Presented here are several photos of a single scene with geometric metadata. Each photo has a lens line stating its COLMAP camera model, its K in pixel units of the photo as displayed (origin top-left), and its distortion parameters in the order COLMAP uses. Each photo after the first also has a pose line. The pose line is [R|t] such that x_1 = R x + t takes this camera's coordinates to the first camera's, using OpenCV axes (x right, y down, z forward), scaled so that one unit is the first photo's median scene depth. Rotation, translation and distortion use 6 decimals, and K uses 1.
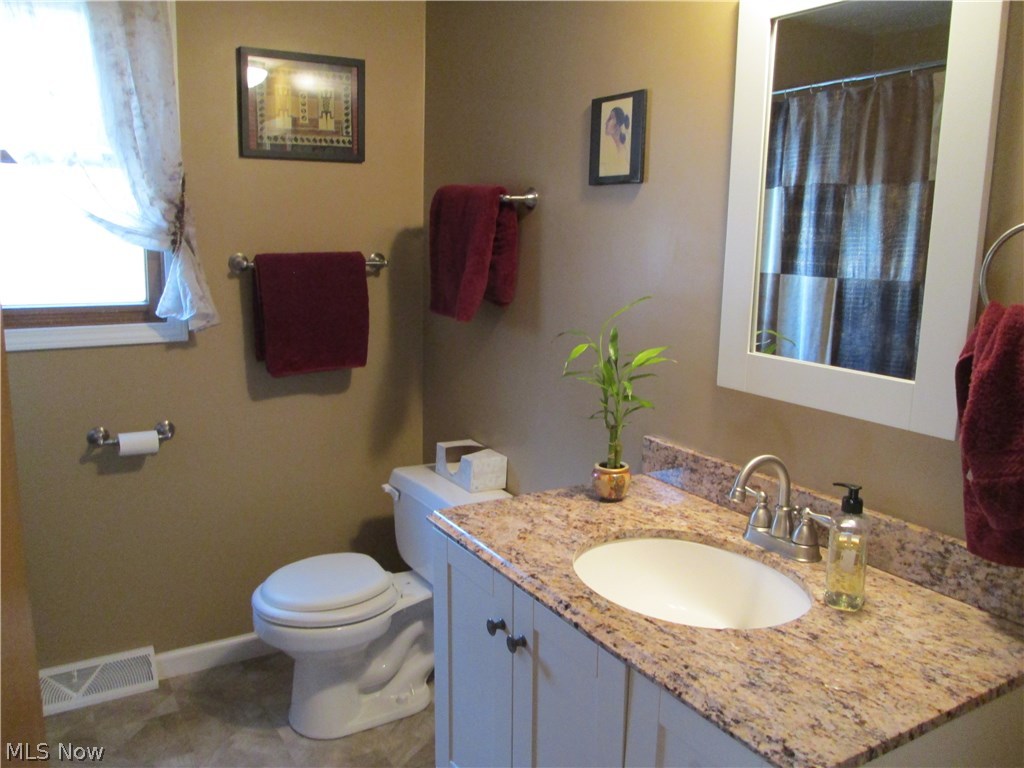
lens RADIAL K [[849.1, 0, 511.2], [0, 849.1, 384.2], [0, 0, 1]] dist [-0.051137, 0.028321]
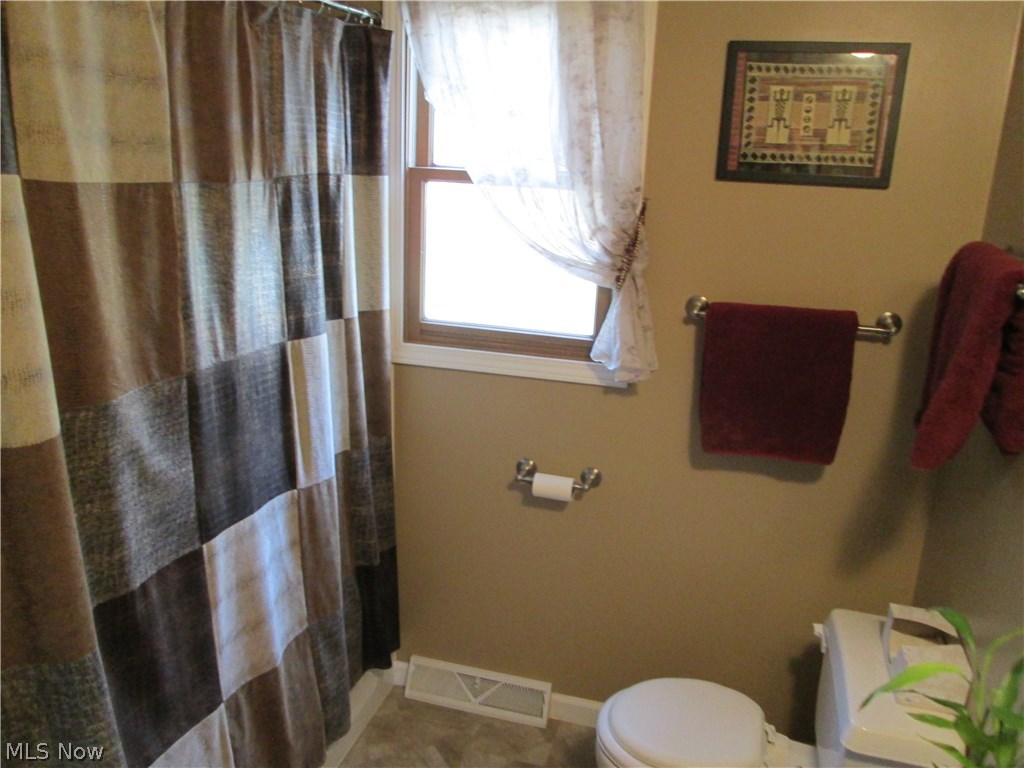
lens RADIAL K [[849.1, 0, 513.1], [0, 849.1, 384.8], [0, 0, 1]] dist [-0.051137, 0.028321]
pose [[0.671474, 0.216635, -0.708655, 0.168239], [-0.160269, 0.976135, 0.146543, -0.170631], [0.723489, 0.015175, 0.690169, 0.314737]]
